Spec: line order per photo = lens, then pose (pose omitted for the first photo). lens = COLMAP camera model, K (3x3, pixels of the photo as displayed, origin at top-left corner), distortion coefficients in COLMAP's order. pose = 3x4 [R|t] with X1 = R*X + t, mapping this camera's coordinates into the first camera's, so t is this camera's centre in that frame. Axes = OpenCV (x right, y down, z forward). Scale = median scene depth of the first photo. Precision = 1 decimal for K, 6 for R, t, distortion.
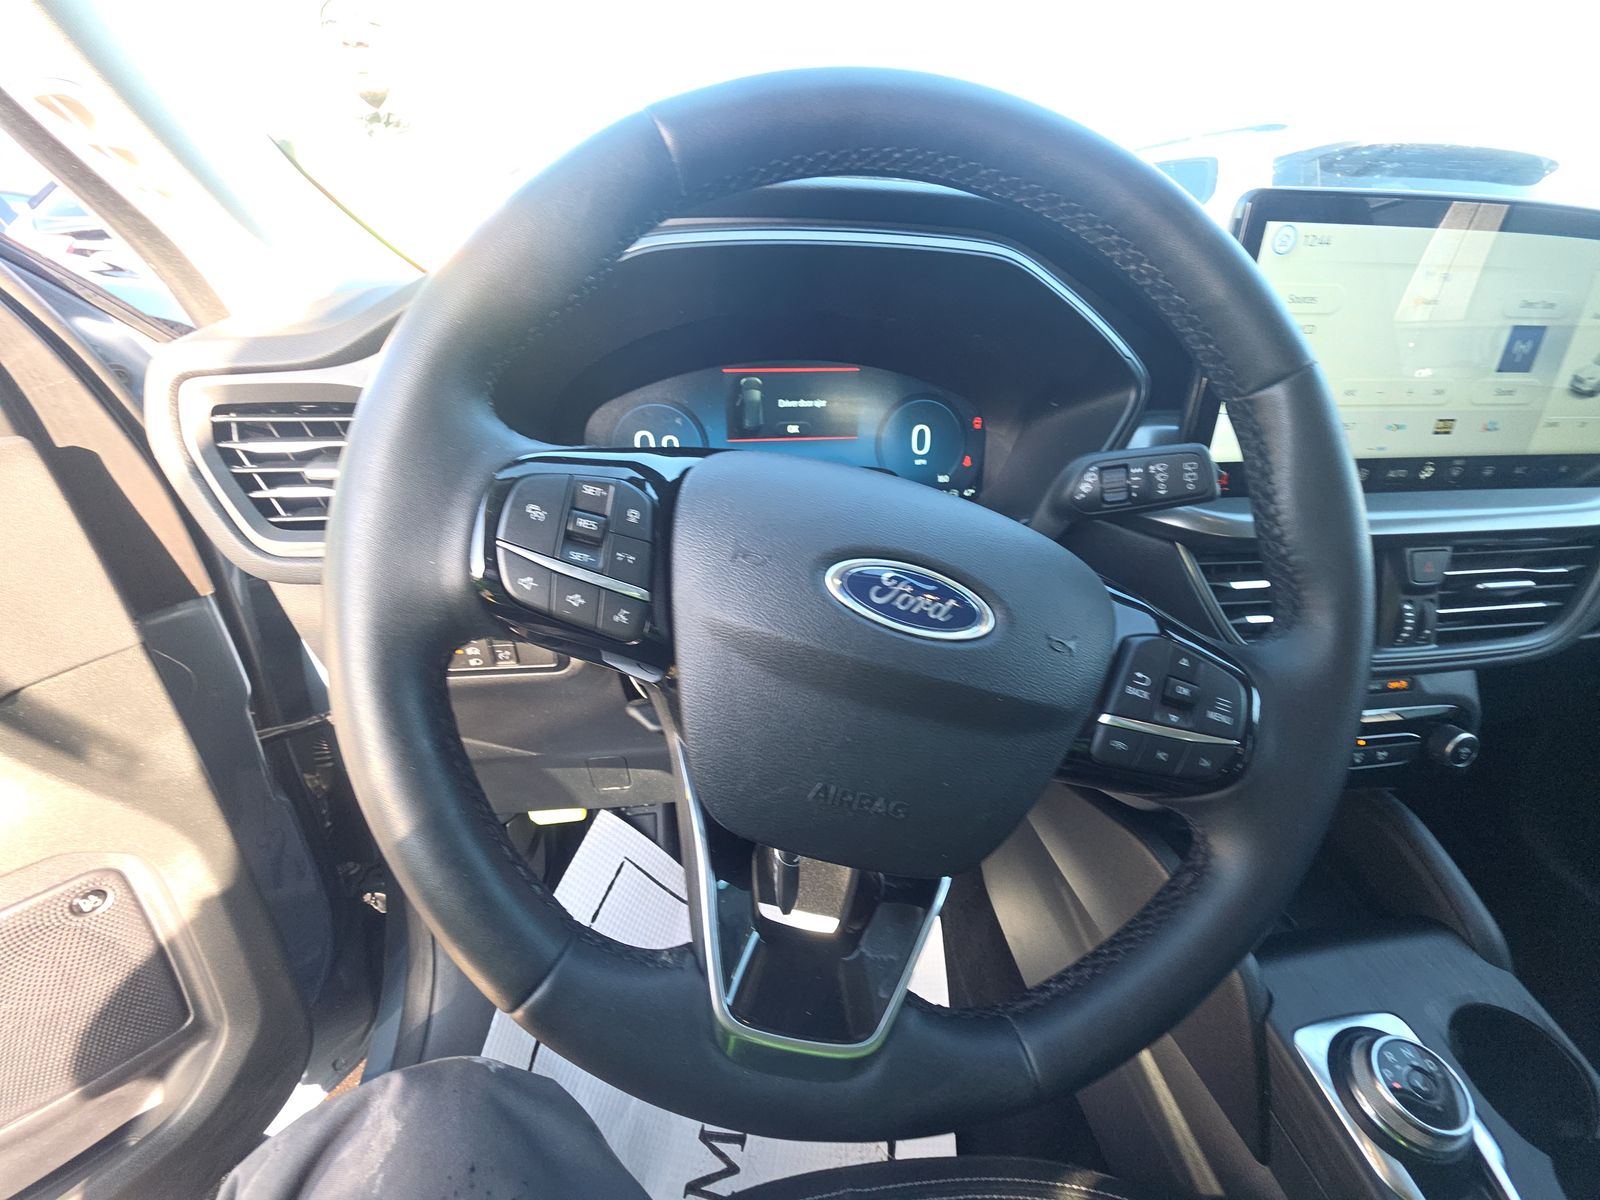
lens RADIAL K [[635.6, 0, 800.6], [0, 635.6, 594.7], [0, 0, 1]] dist [0.015007, -0.010454]
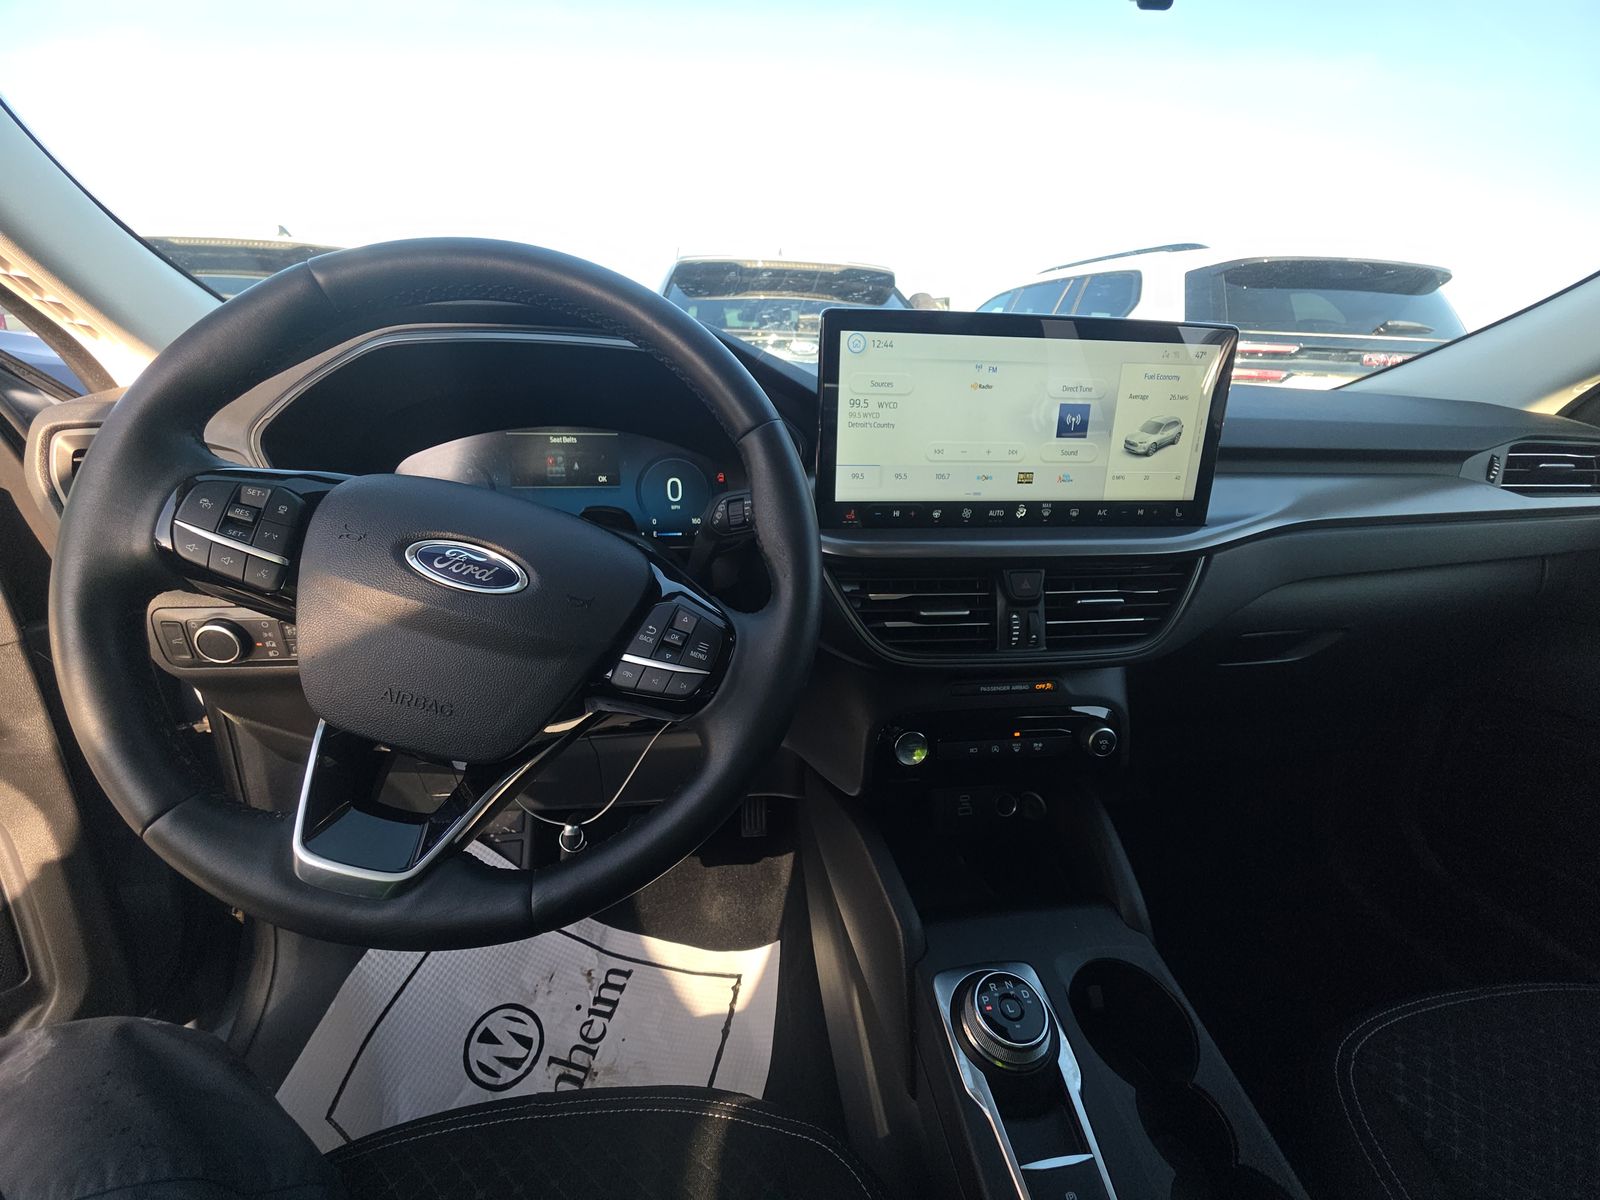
lens RADIAL K [[635.6, 0, 800.6], [0, 635.6, 594.7], [0, 0, 1]] dist [0.015007, -0.010454]
pose [[0.999952, 0.009567, 0.002172, 0.538176], [-0.009226, 0.992324, -0.123321, 0.140566], [-0.003335, 0.123295, 0.992364, -0.269965]]
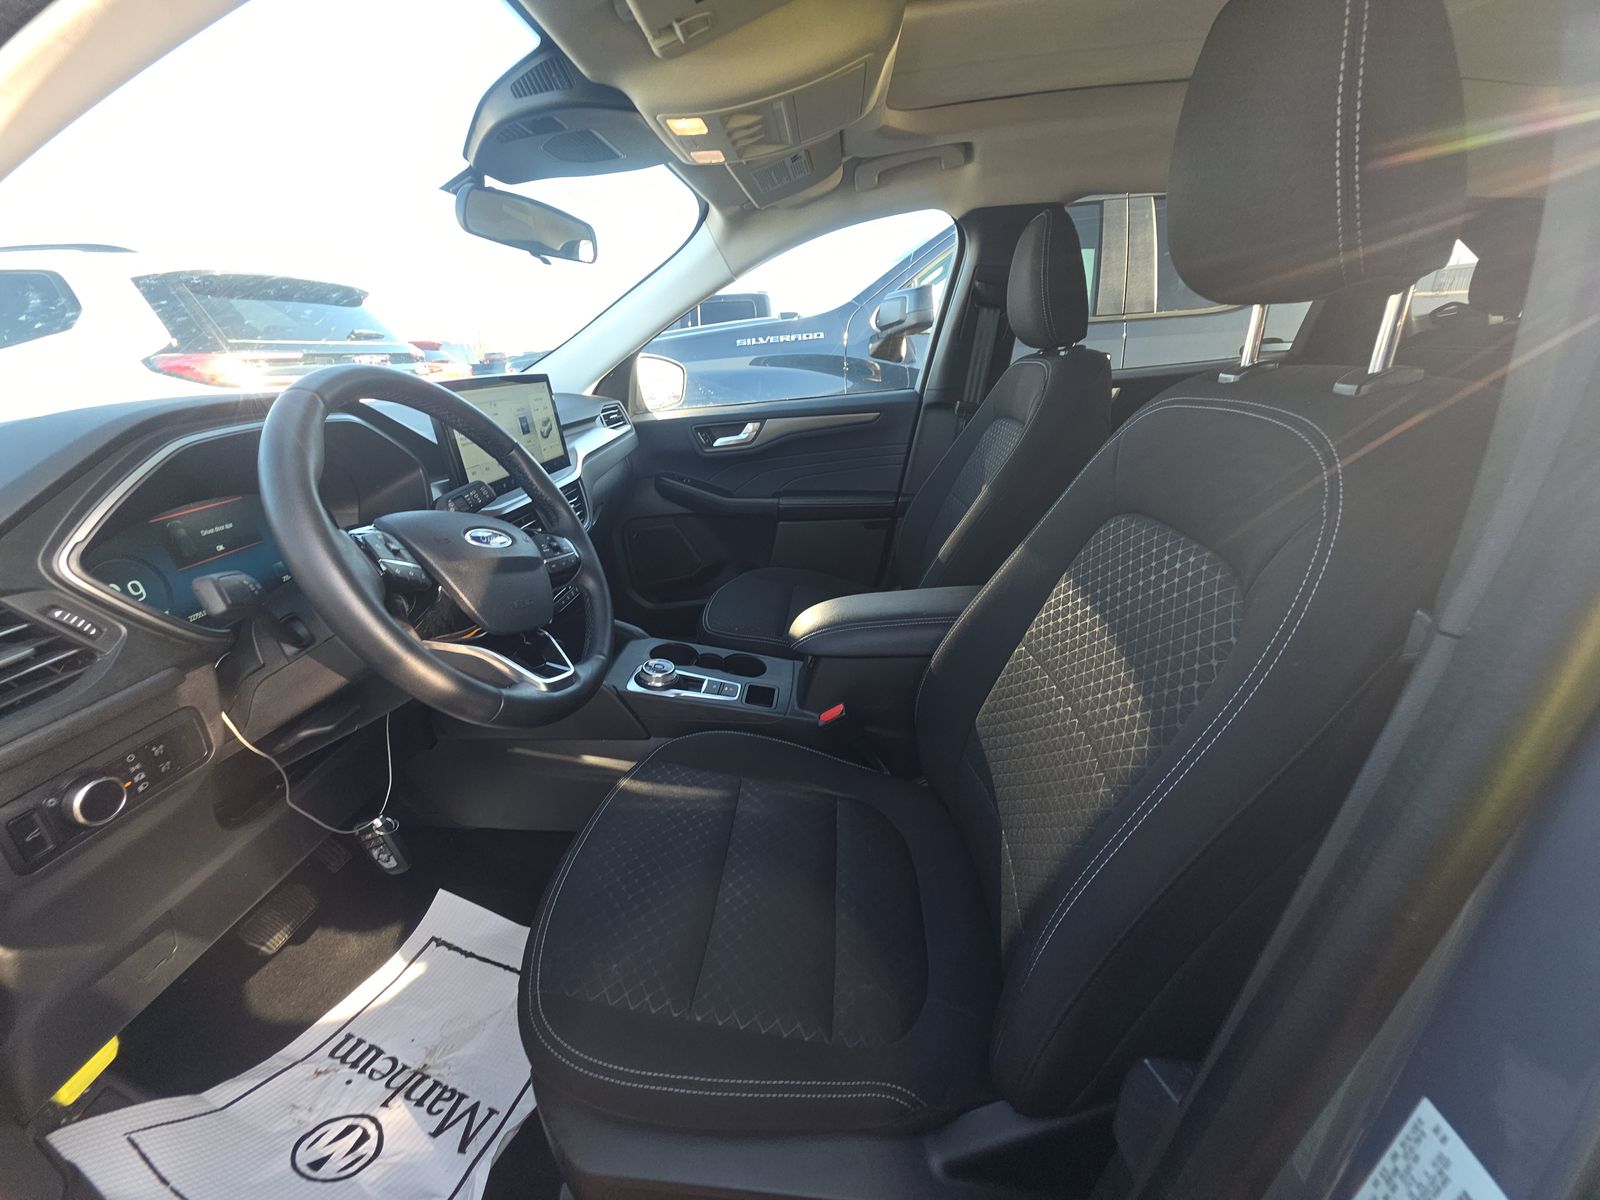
lens RADIAL K [[635.6, 0, 800.6], [0, 635.6, 594.7], [0, 0, 1]] dist [0.015007, -0.010454]
pose [[0.196923, -0.376255, 0.905347, -1.267569], [0.482081, 0.841245, 0.244757, 0.108280], [-0.853709, 0.388252, 0.347045, -0.607892]]
